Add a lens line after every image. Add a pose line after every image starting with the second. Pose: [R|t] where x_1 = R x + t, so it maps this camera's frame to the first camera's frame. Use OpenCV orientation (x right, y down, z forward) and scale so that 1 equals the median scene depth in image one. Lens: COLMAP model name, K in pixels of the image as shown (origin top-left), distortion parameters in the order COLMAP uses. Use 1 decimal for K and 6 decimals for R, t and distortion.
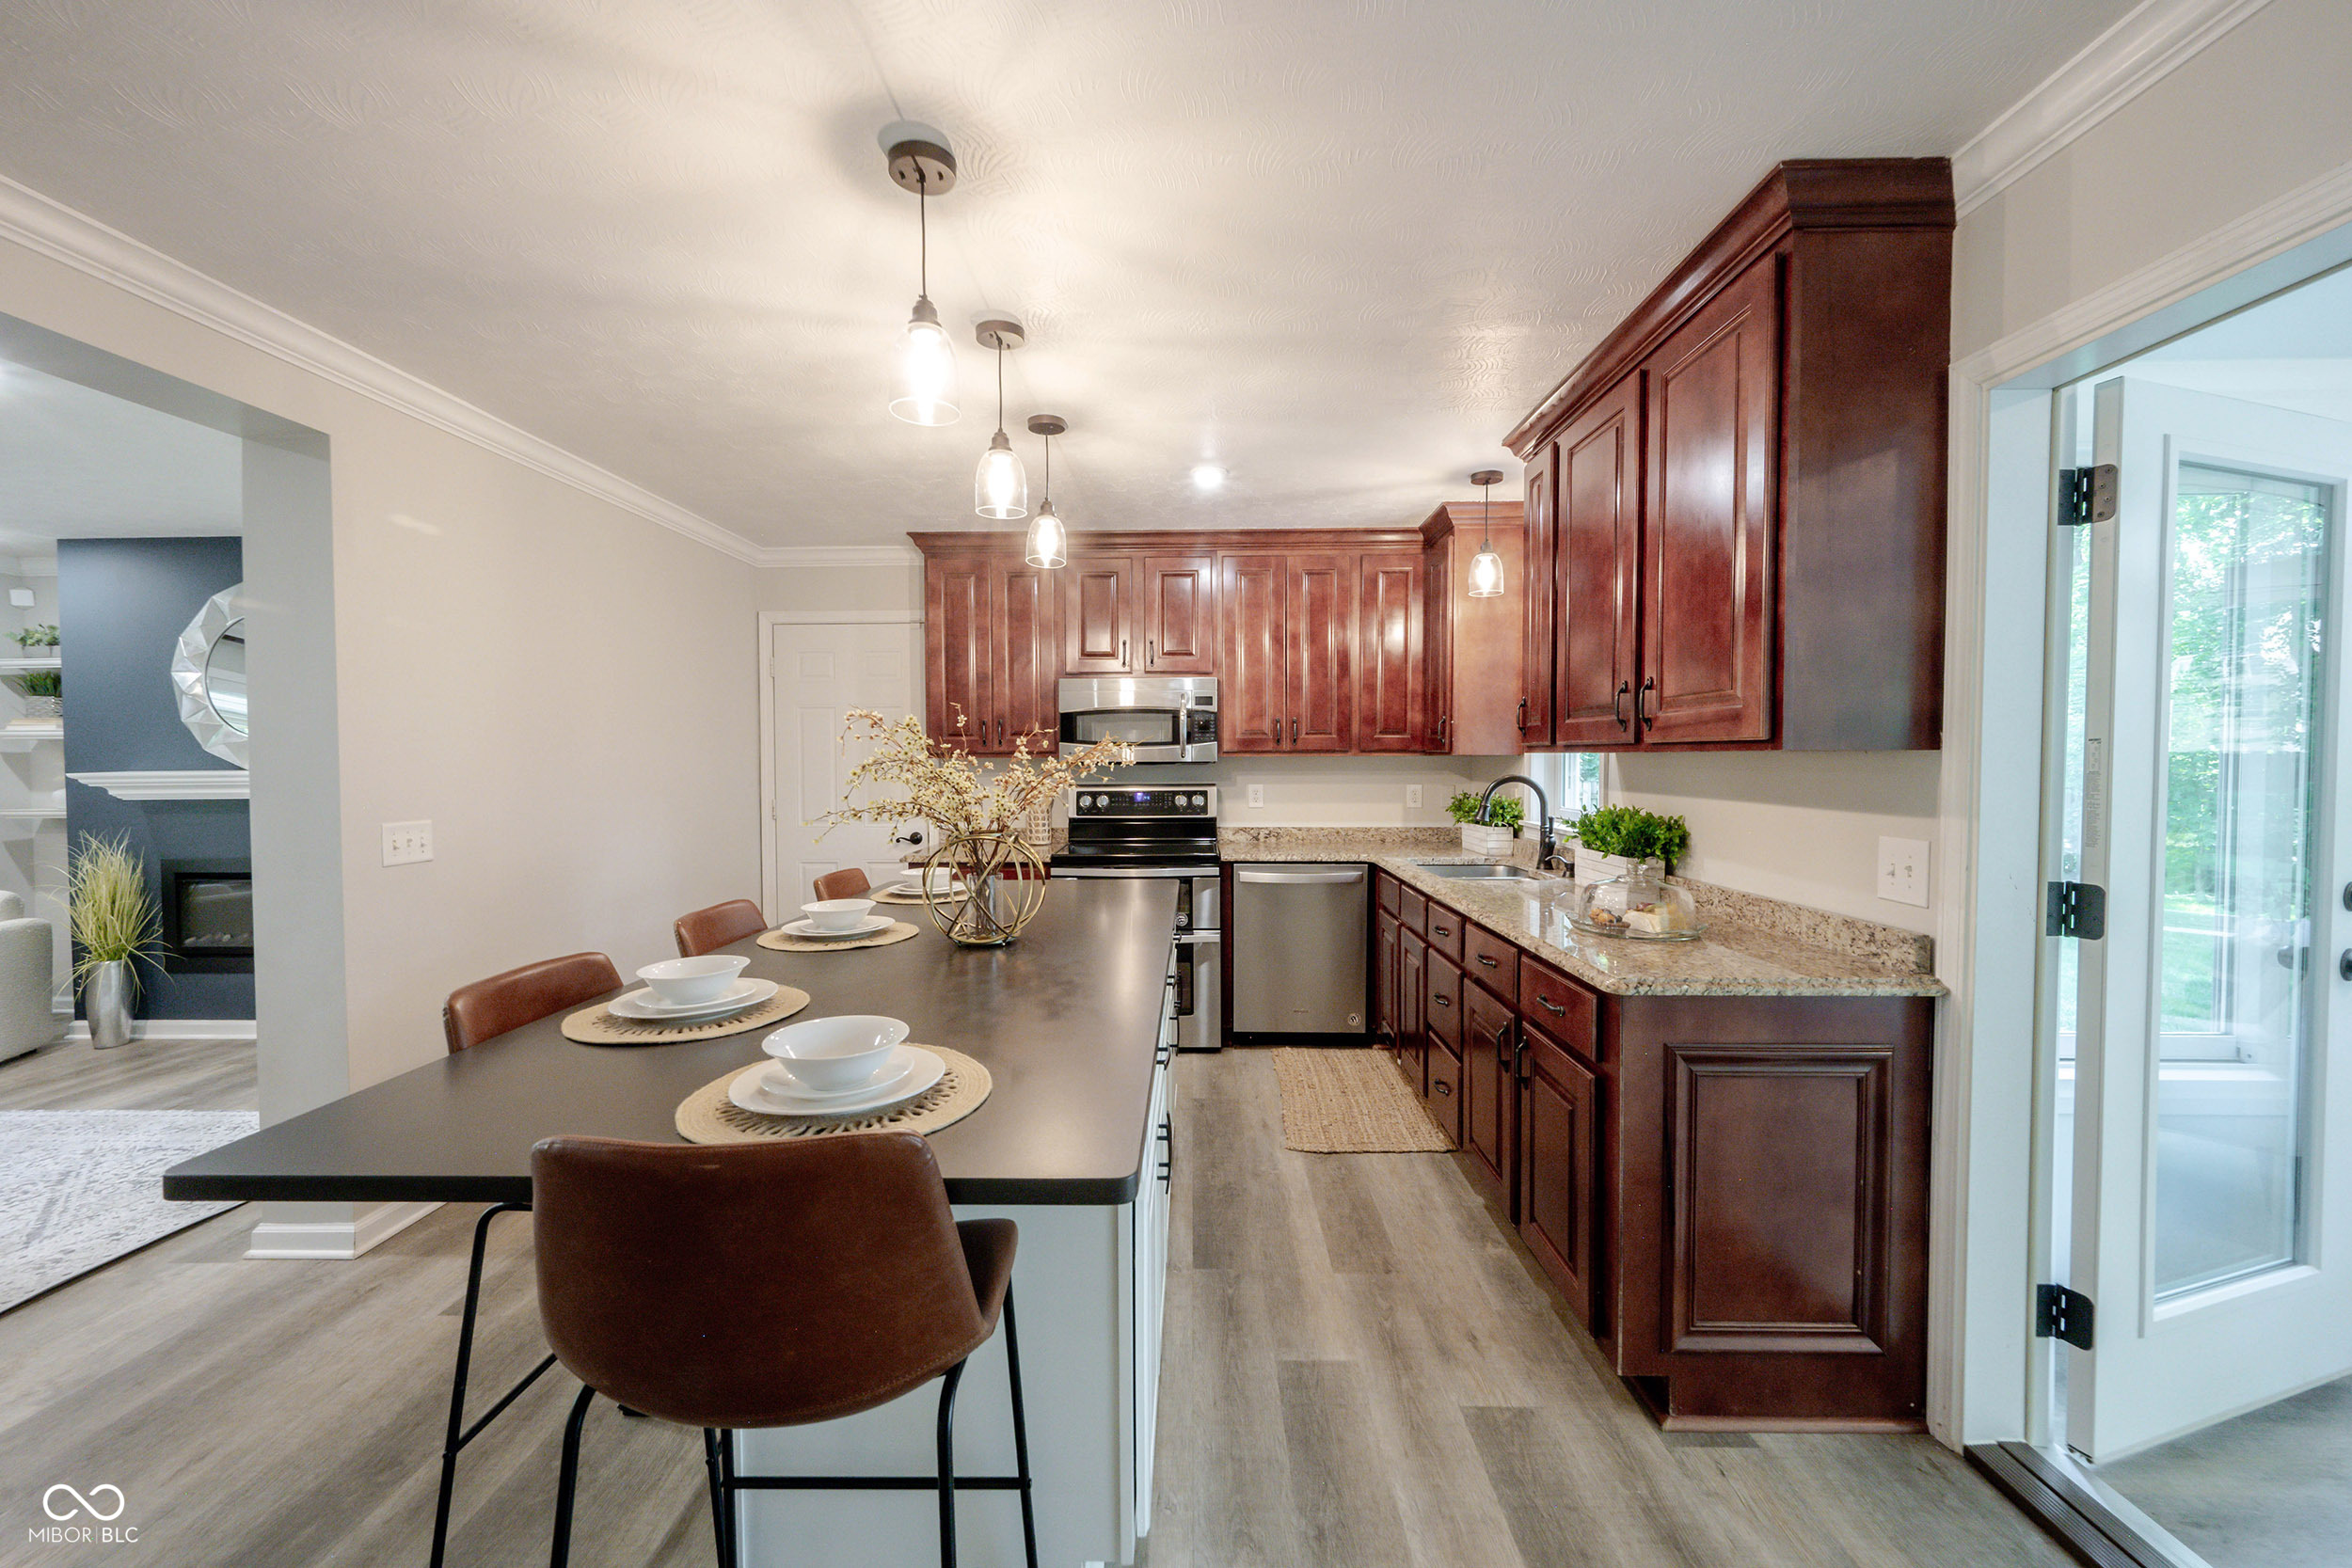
lens RADIAL K [[927.3, 0, 1171.3], [0, 927.3, 784.8], [0, 0, 1]] dist [0.000293, -0.000182]
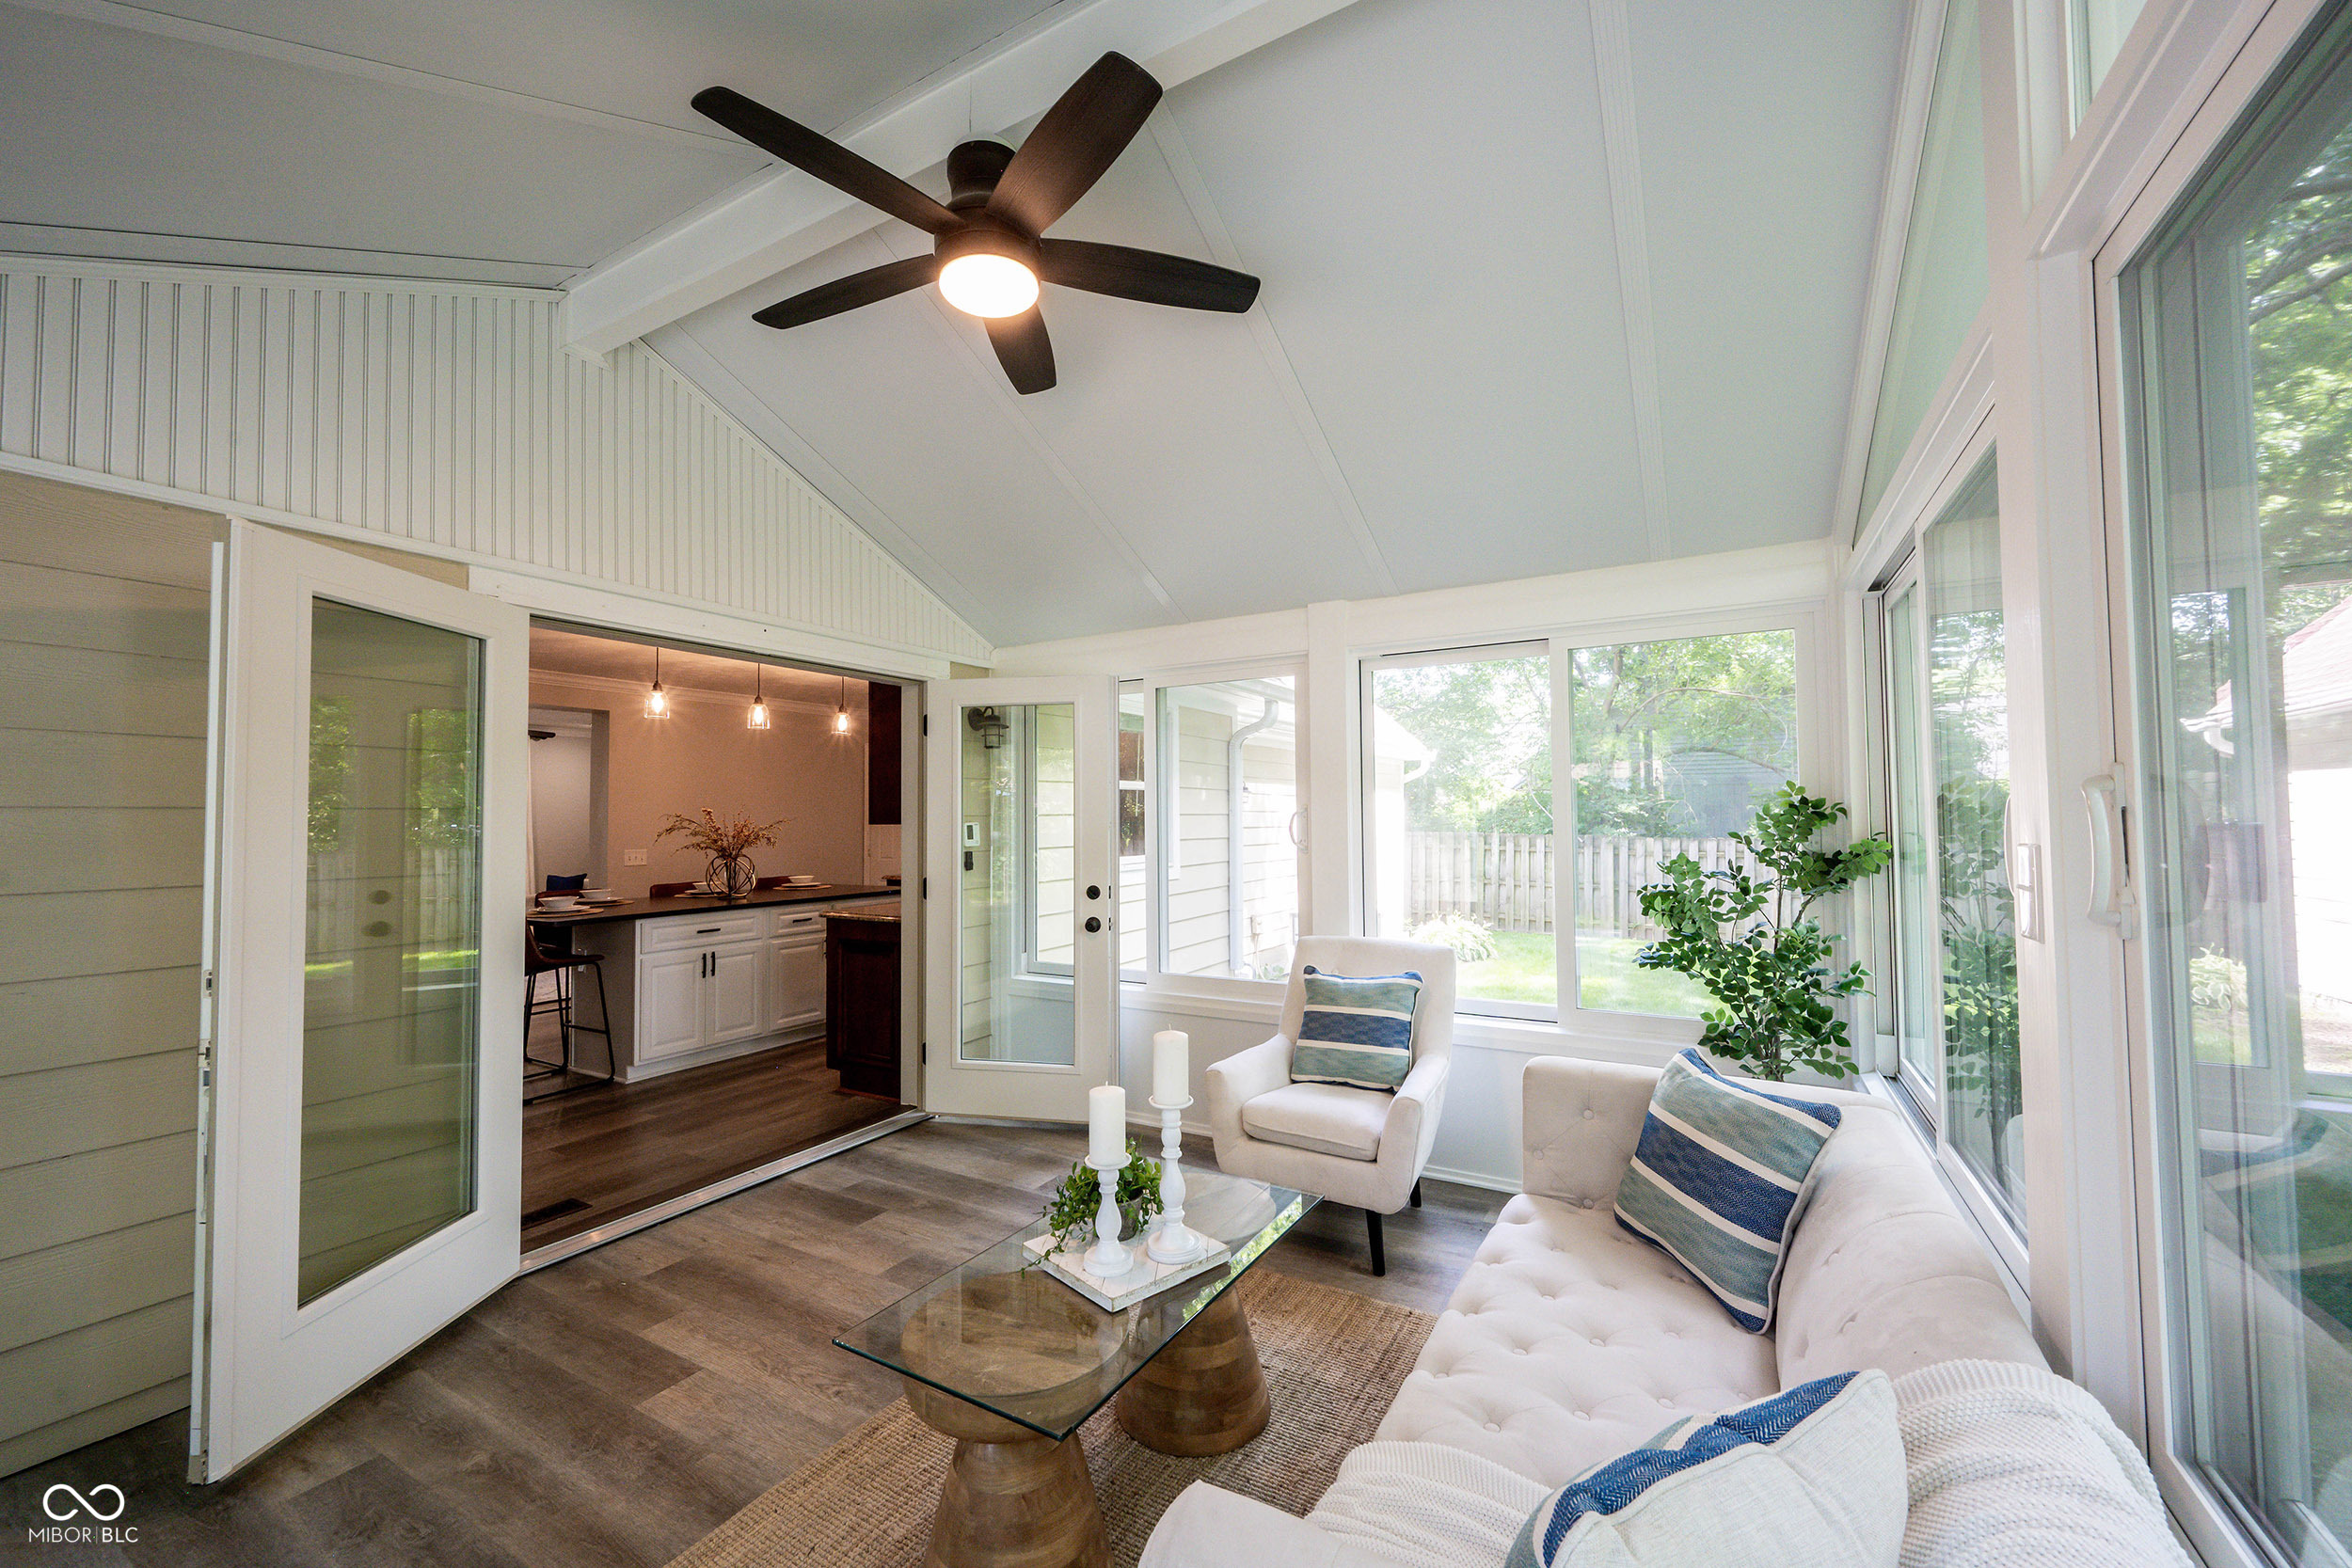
lens RADIAL K [[927.3, 0, 1175.6], [0, 927.3, 784.3], [0, 0, 1]] dist [0.000293, -0.000182]
pose [[0.875514, -0.022321, -0.482677, 1.321442], [-0.005141, 0.998446, -0.055498, -0.005427], [0.483166, 0.051071, 0.874038, -0.418565]]
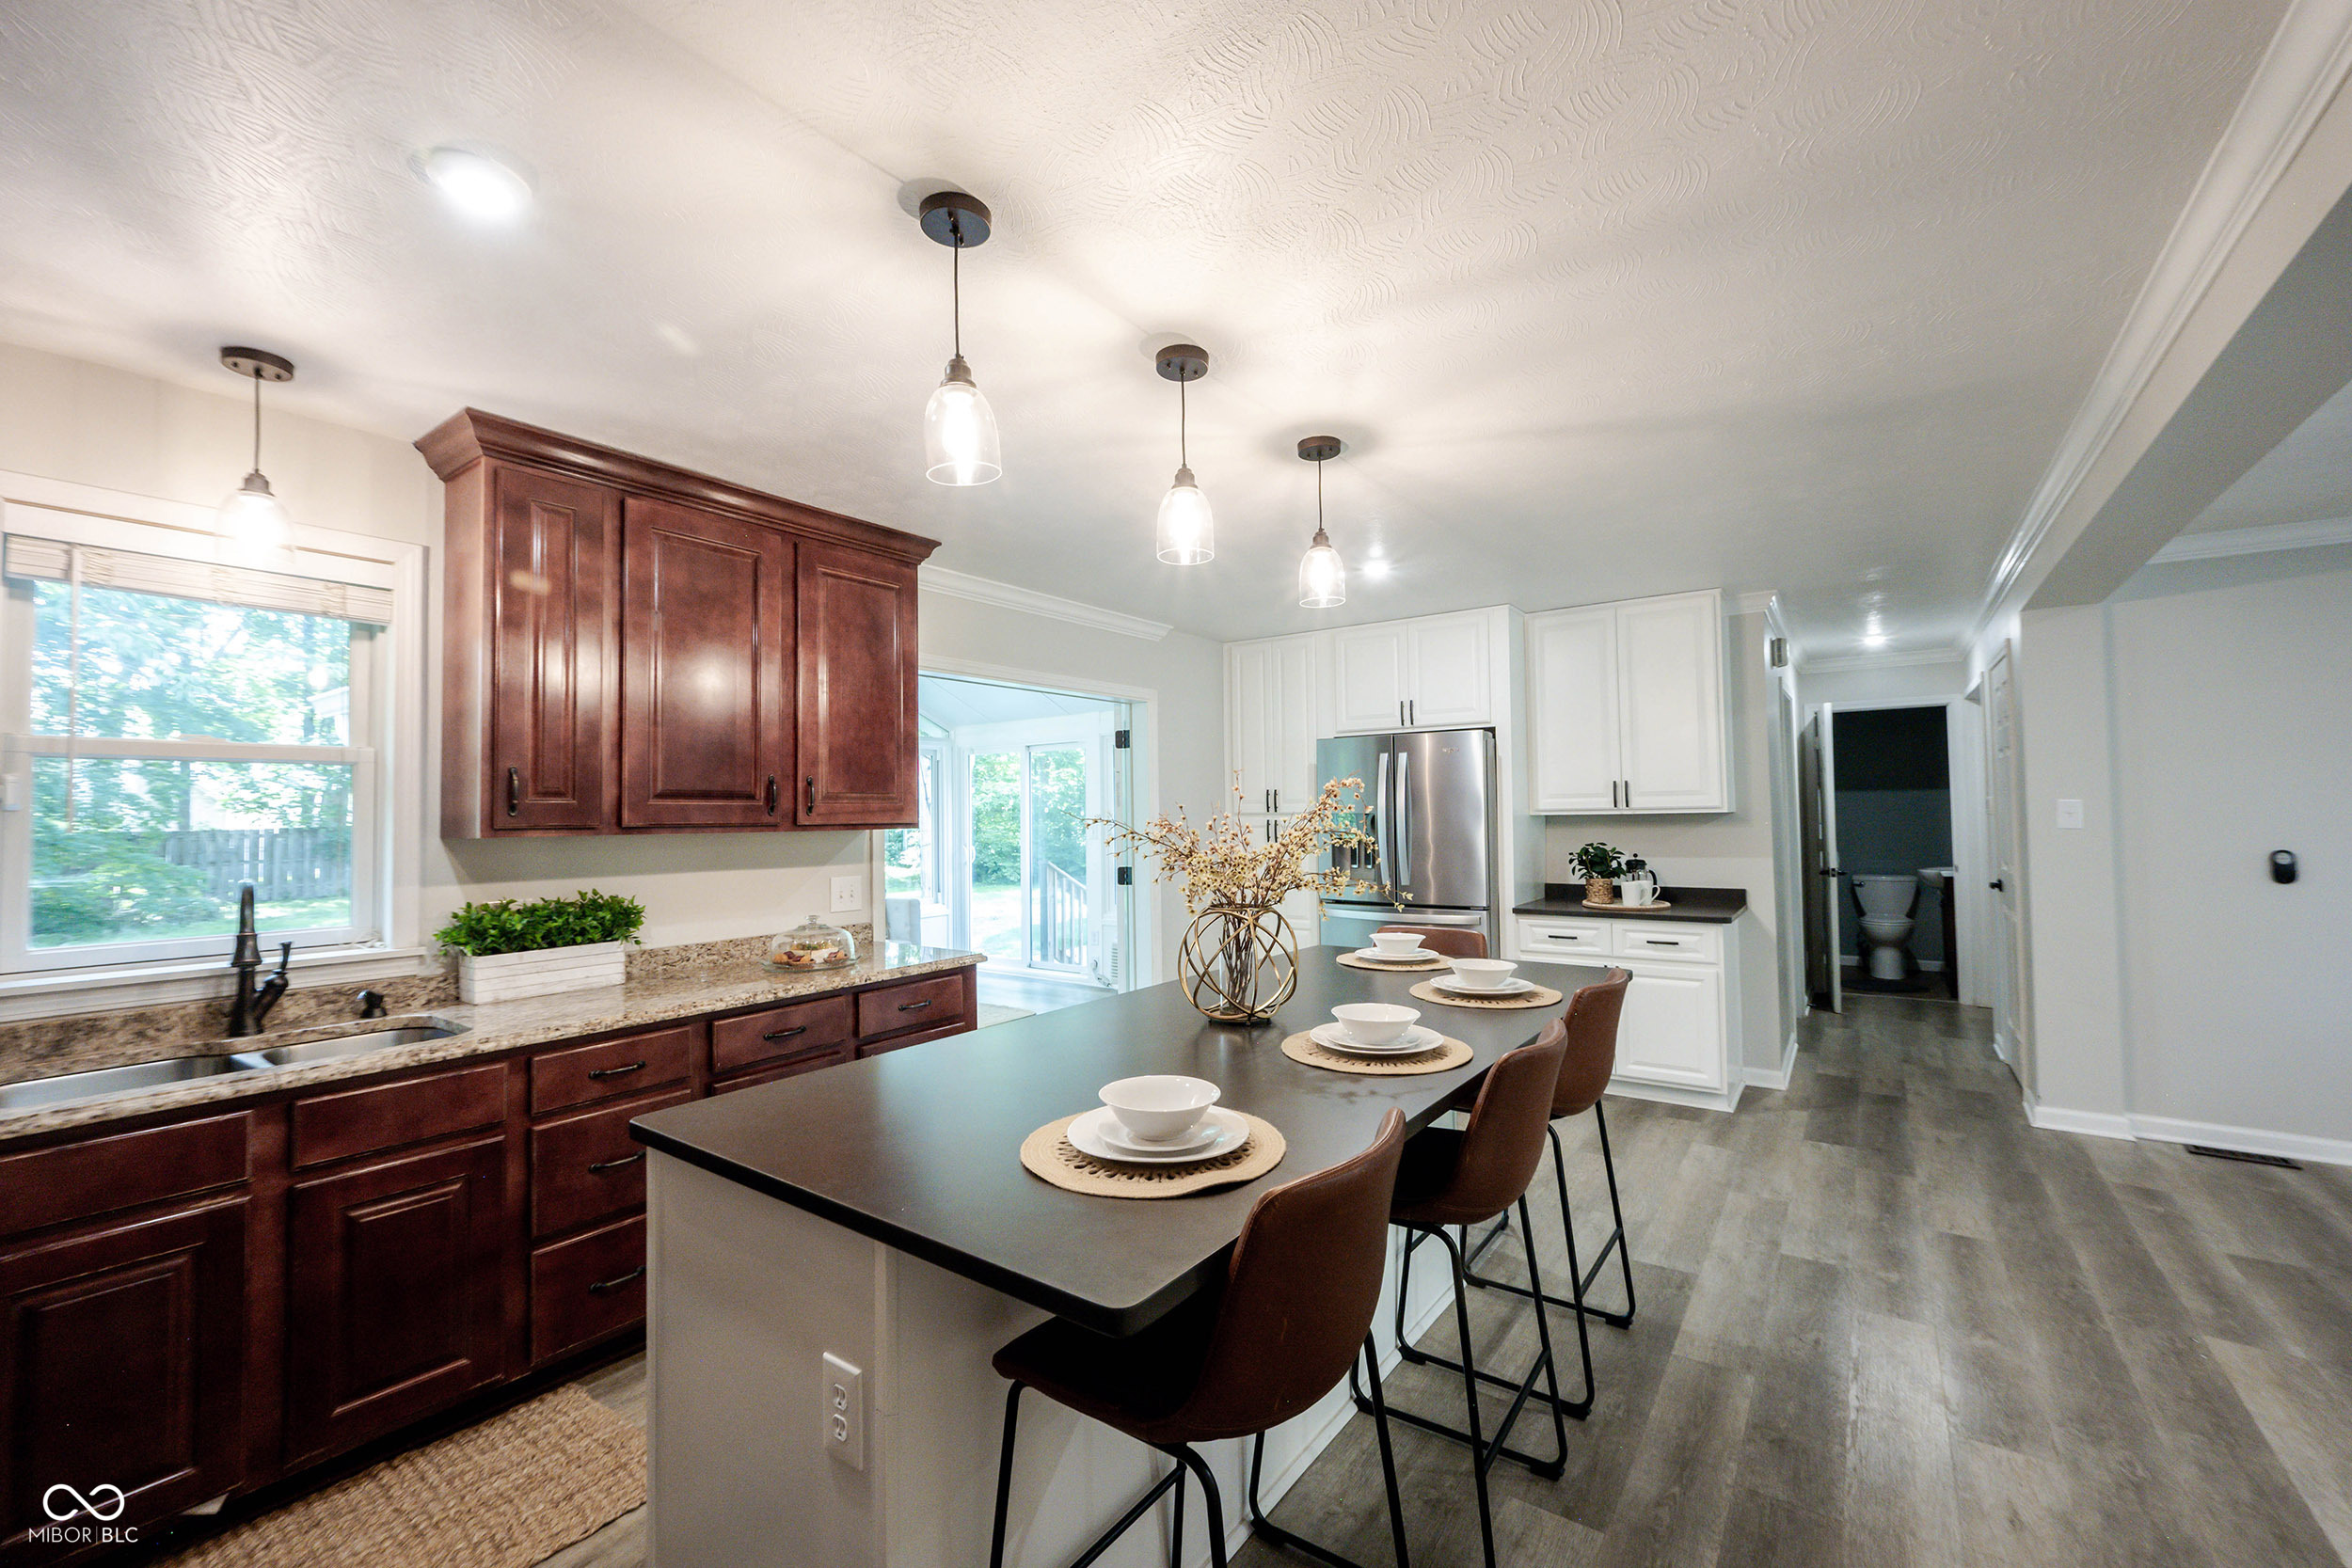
lens RADIAL K [[927.3, 0, 1183.3], [0, 927.3, 780.7], [0, 0, 1]] dist [0.000293, -0.000182]
pose [[-0.817816, 0.039354, 0.574133, -0.447413], [0.035788, 0.999206, -0.017513, -0.041303], [-0.574366, 0.006225, -0.818575, 1.128112]]
